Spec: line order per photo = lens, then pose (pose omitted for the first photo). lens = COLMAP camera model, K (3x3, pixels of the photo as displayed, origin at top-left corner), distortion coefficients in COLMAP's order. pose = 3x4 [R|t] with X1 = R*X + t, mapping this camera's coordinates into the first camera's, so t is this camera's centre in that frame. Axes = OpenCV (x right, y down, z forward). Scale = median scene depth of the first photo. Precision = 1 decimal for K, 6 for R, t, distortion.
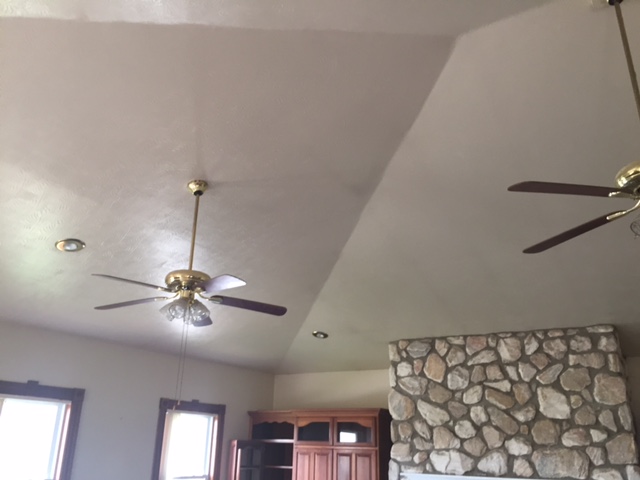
lens RADIAL K [[556.9, 0, 309.2], [0, 556.9, 248.2], [0, 0, 1]] dist [0.073951, -0.097484]
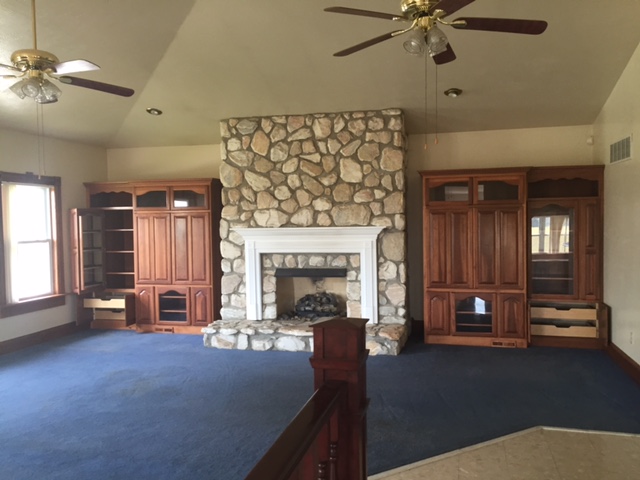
lens RADIAL K [[556.9, 0, 314.2], [0, 556.9, 240.5], [0, 0, 1]] dist [0.073951, -0.097484]
pose [[0.950188, -0.050610, 0.307541, -0.037097], [-0.068669, 0.928489, 0.364955, -0.030259], [-0.304019, -0.367895, 0.878764, -0.127969]]
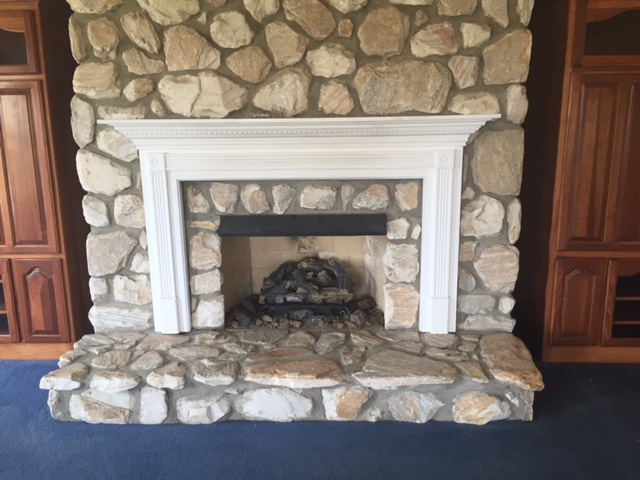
lens RADIAL K [[556.9, 0, 319.6], [0, 556.9, 236.9], [0, 0, 1]] dist [0.073951, -0.097484]
pose [[0.858491, -0.141708, 0.492860, 0.074142], [-0.142612, 0.857185, 0.494869, 0.221384], [-0.492599, -0.495129, 0.715677, 0.516088]]
